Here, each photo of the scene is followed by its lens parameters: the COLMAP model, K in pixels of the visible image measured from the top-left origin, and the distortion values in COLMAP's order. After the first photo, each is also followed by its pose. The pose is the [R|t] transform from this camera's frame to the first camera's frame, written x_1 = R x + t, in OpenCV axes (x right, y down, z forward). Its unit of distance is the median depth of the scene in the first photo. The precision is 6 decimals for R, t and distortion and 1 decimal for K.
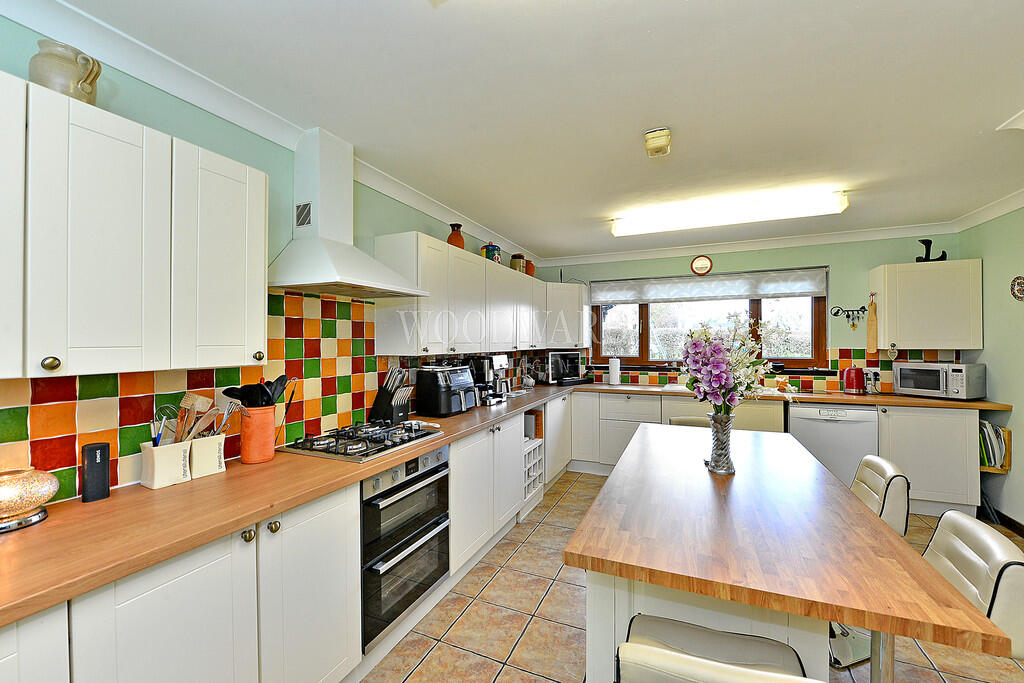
lens RADIAL K [[409.3, 0, 513.7], [0, 409.3, 341.3], [0, 0, 1]] dist [-0.000072, -0.001006]
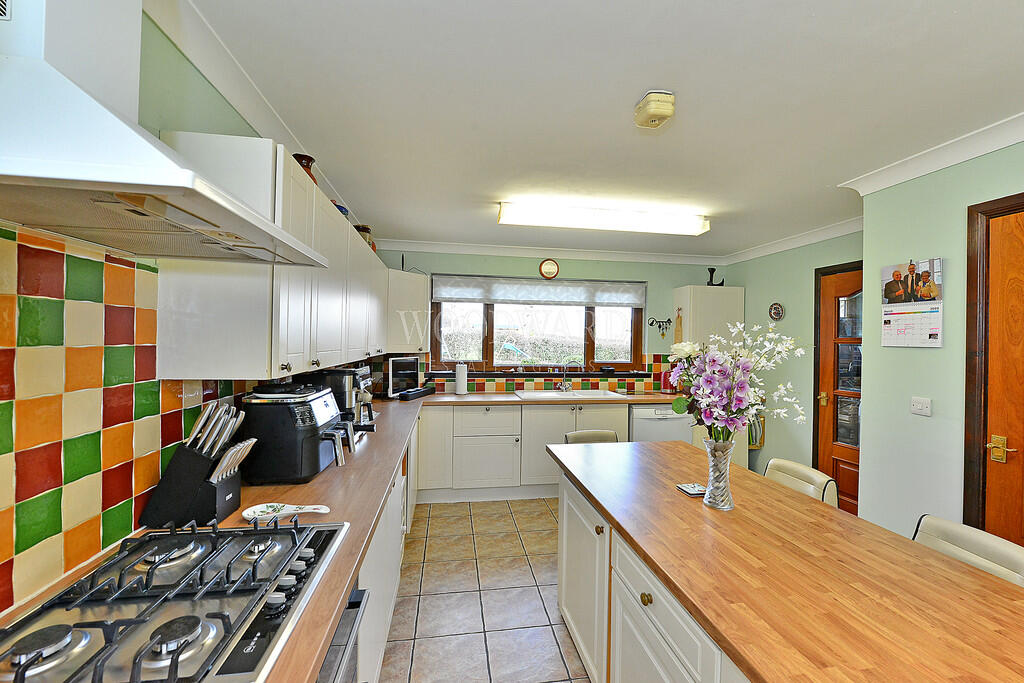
lens RADIAL K [[409.3, 0, 515.9], [0, 409.3, 341.2], [0, 0, 1]] dist [-0.000072, -0.001006]
pose [[0.836854, 0.015462, 0.547208, -0.163791], [-0.018864, 0.999822, 0.000597, -0.012035], [-0.547101, -0.010822, 0.836997, 0.245879]]
